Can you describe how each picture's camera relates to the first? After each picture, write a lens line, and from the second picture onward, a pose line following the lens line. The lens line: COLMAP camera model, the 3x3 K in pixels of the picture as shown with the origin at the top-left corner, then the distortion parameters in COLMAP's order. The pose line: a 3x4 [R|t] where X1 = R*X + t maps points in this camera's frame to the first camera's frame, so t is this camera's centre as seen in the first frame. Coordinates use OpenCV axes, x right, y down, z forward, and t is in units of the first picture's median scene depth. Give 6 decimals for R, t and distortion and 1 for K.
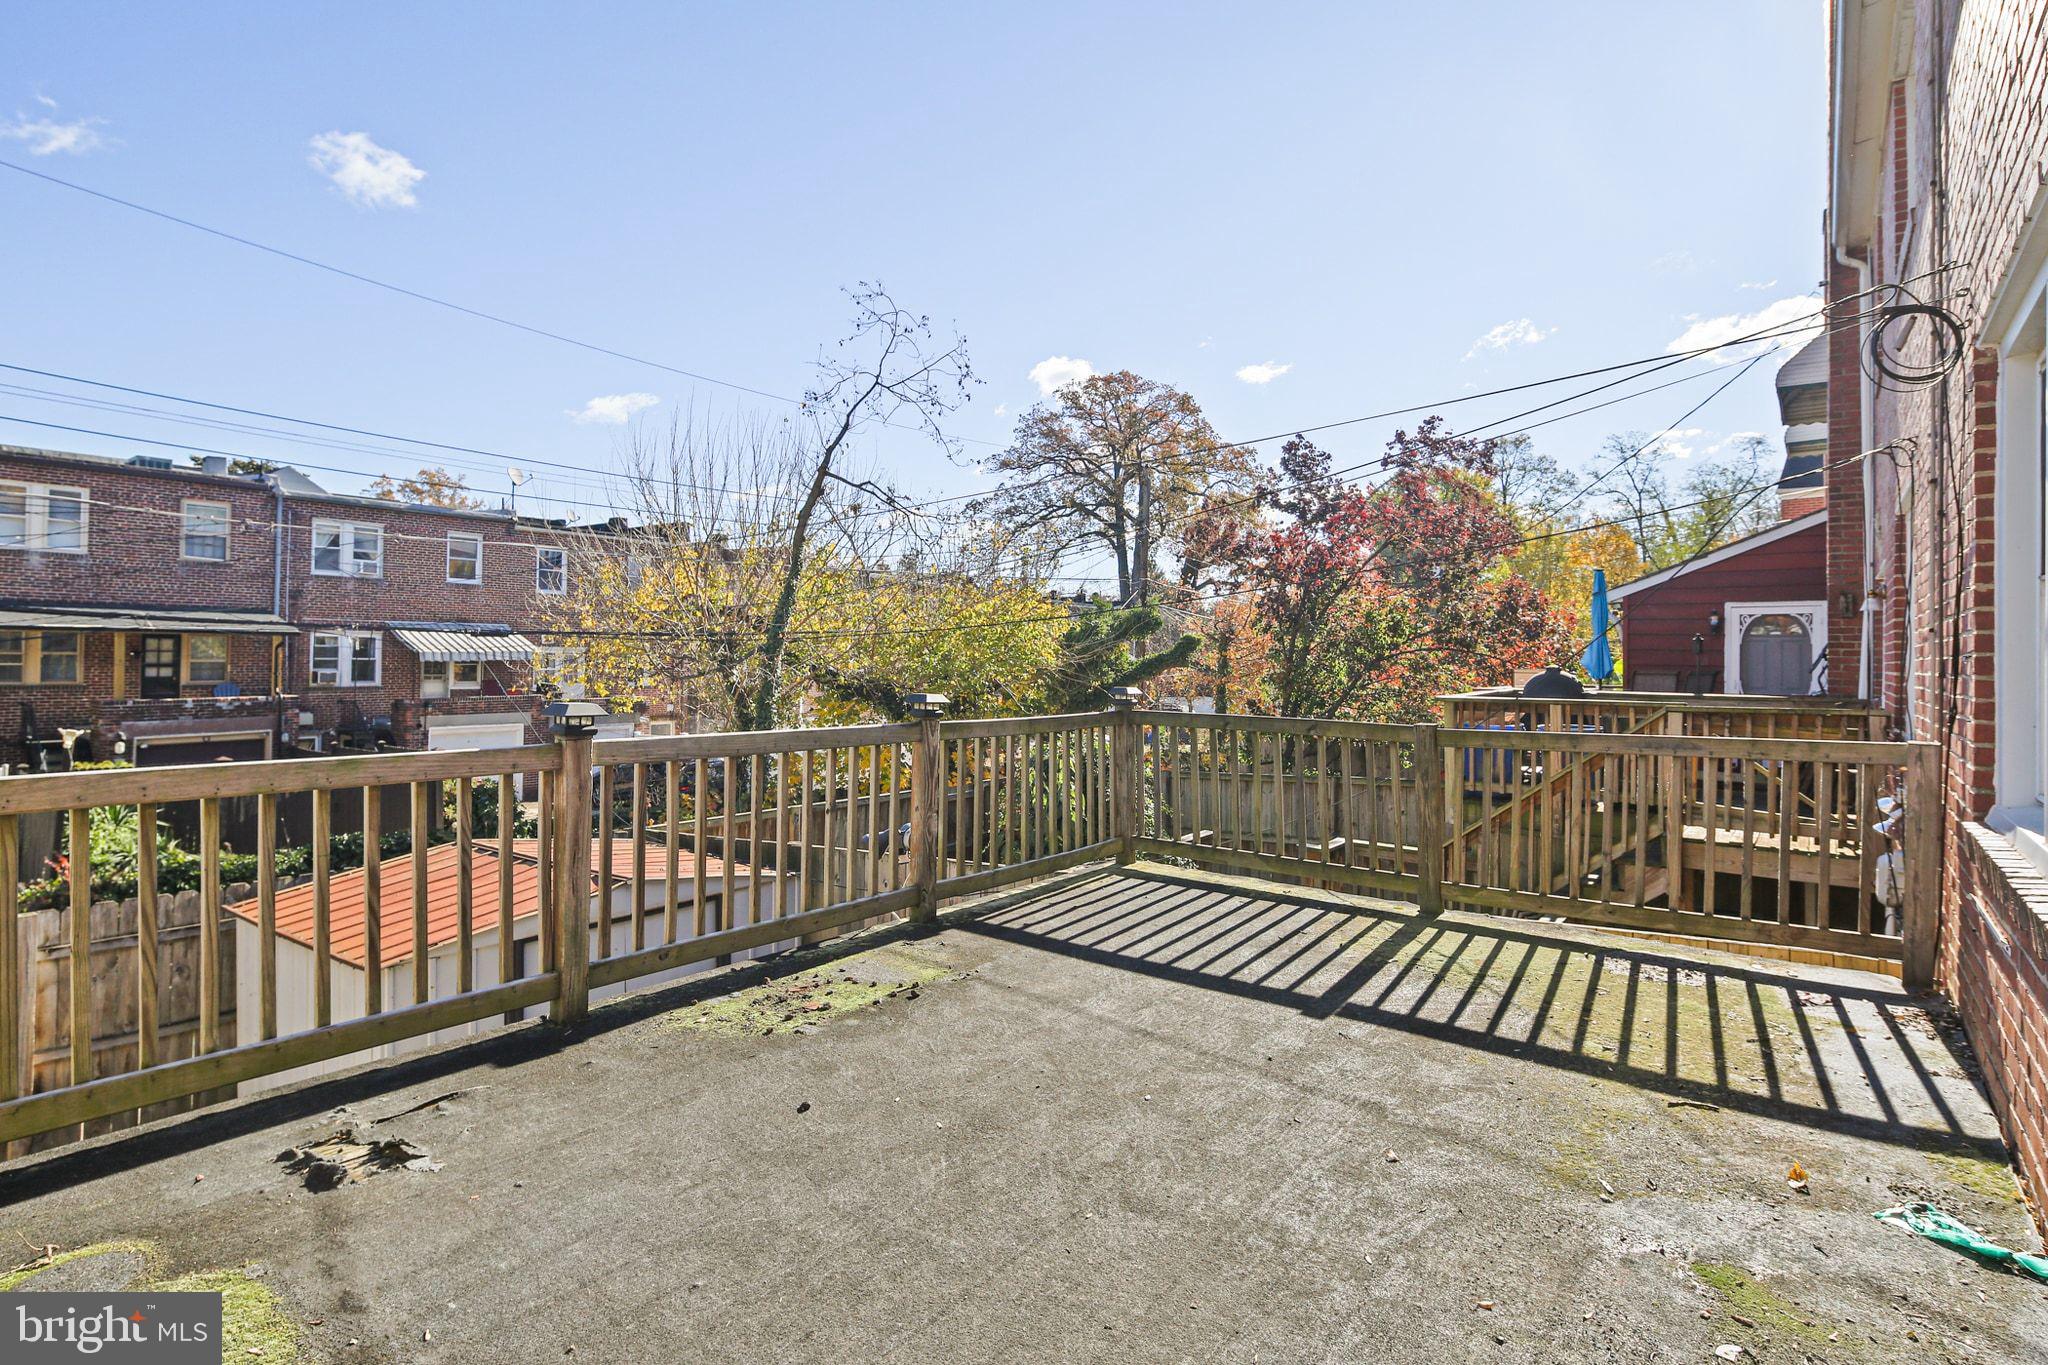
lens RADIAL K [[993.9, 0, 1015.6], [0, 993.9, 676.3], [0, 0, 1]] dist [0.004398, -0.003935]
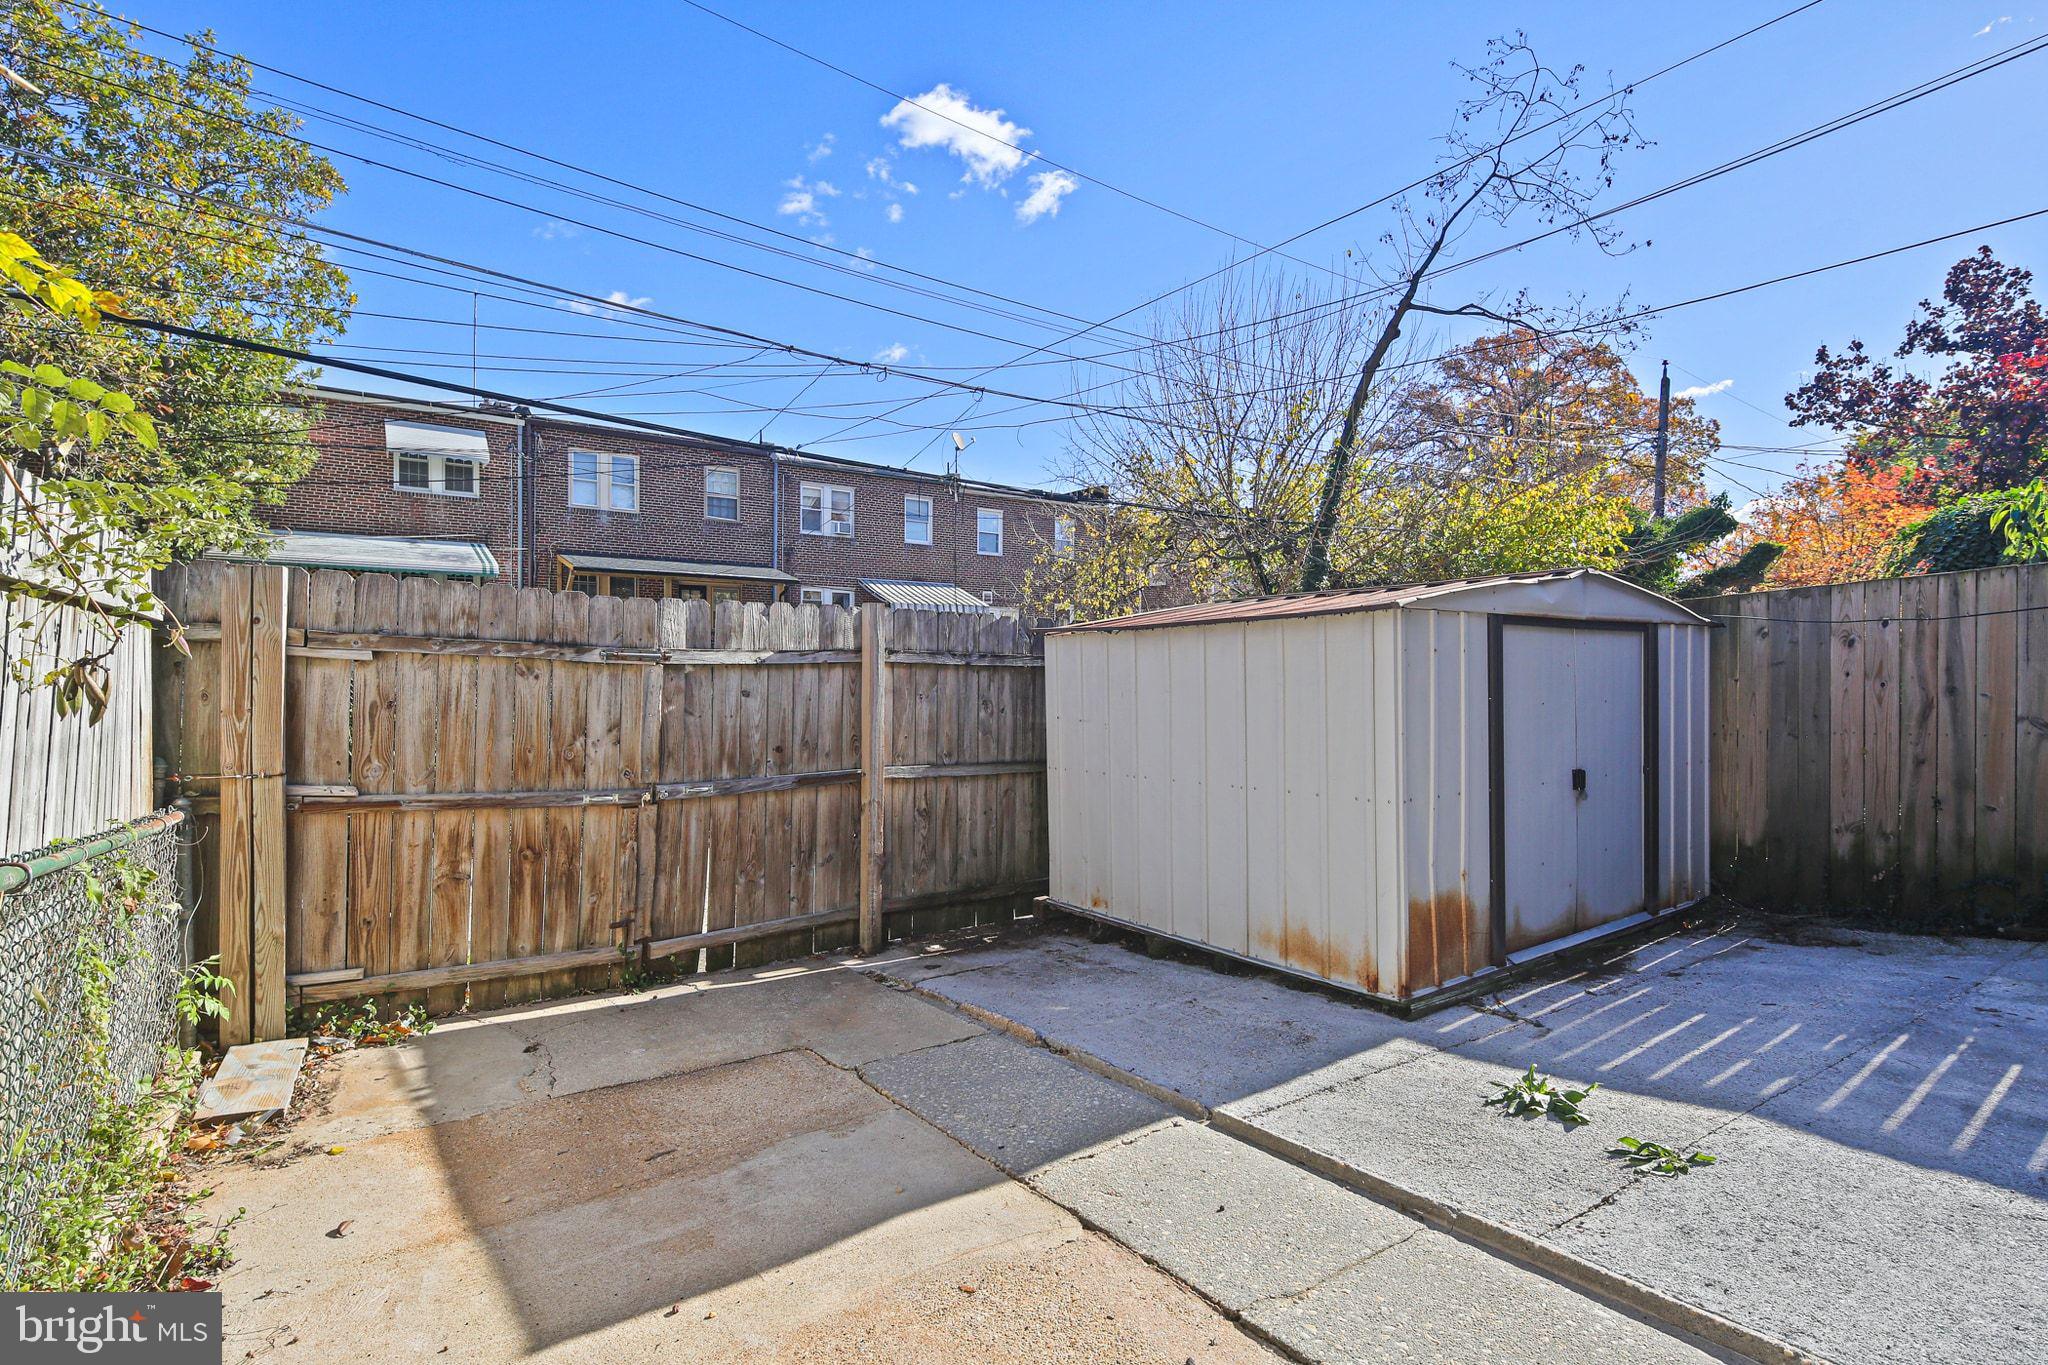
lens RADIAL K [[993.9, 0, 1037.1], [0, 993.9, 687.0], [0, 0, 1]] dist [0.004398, -0.003935]
pose [[0.952044, -0.006888, -0.305883, -0.130031], [0.005815, 0.999973, -0.004418, 0.068876], [0.305905, 0.002428, 0.952059, 0.049388]]
